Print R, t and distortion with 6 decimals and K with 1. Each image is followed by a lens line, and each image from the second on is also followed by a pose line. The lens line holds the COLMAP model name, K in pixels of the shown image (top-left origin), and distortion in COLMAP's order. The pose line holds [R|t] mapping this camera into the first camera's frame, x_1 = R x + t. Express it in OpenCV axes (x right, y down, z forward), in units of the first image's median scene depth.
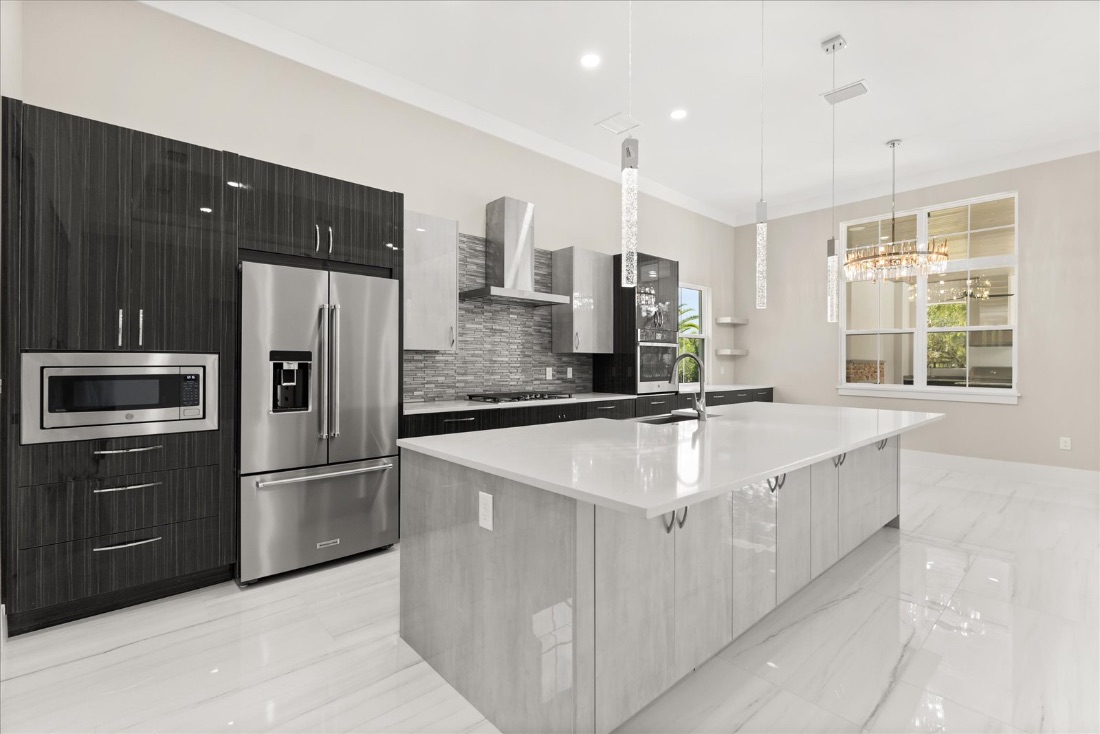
lens RADIAL K [[488.6, 0, 548.9], [0, 488.6, 361.9], [0, 0, 1]] dist [0.001384, -0.000347]
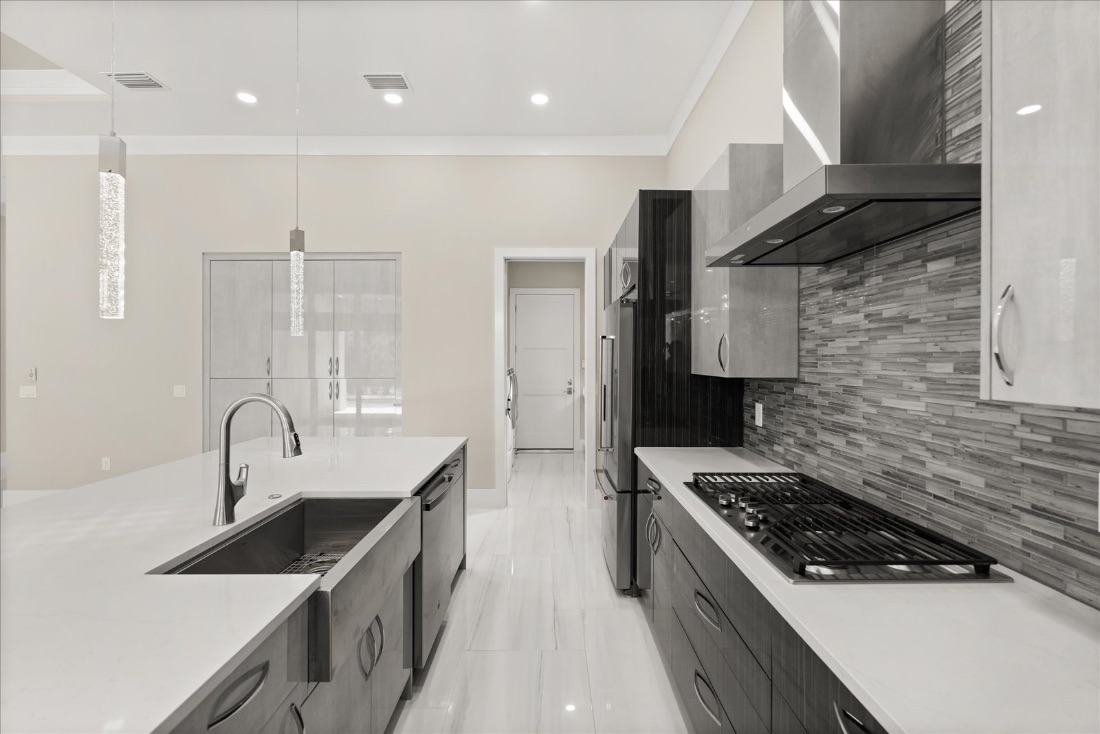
lens RADIAL K [[488.6, 0, 549.6], [0, 488.6, 363.2], [0, 0, 1]] dist [0.001384, -0.000347]
pose [[-0.668568, -0.001717, -0.743649, 0.315049], [-0.003837, 0.999992, 0.001140, -0.034229], [0.743641, 0.003615, -0.668570, 1.055655]]
